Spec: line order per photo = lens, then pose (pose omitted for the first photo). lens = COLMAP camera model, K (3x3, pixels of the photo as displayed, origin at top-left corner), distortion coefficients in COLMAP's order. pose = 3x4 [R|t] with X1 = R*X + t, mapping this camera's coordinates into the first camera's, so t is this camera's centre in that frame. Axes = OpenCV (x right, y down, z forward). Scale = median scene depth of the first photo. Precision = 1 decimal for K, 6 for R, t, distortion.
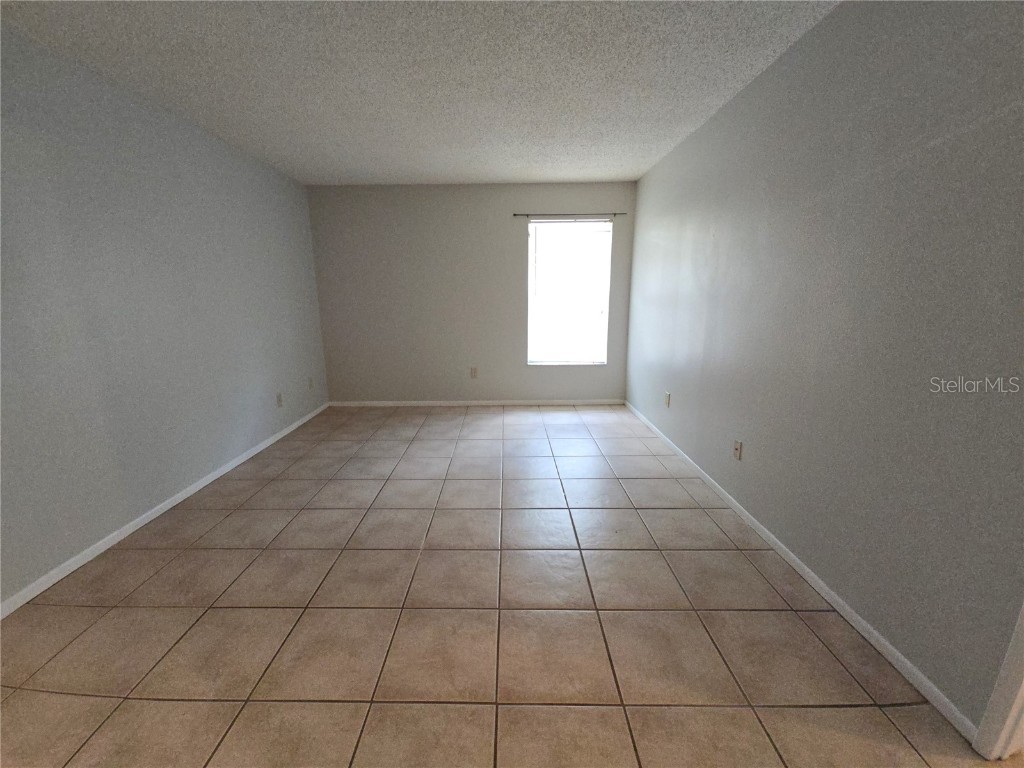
lens RADIAL K [[416.6, 0, 504.8], [0, 416.6, 383.5], [0, 0, 1]] dist [-0.000602, -0.002010]
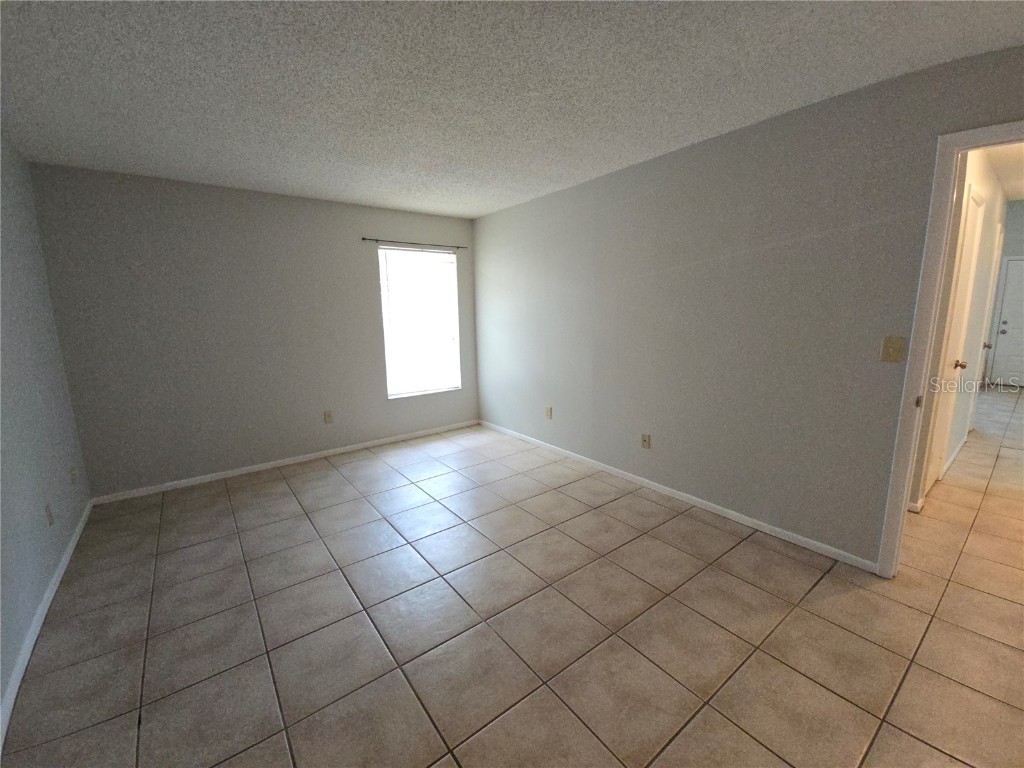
lens RADIAL K [[416.6, 0, 506.2], [0, 416.6, 381.7], [0, 0, 1]] dist [-0.000602, -0.002010]
pose [[0.793130, -0.108574, 0.599297, -0.325029], [0.140210, 0.990103, -0.006182, -0.046372], [-0.592694, 0.088930, 0.800503, 0.114083]]
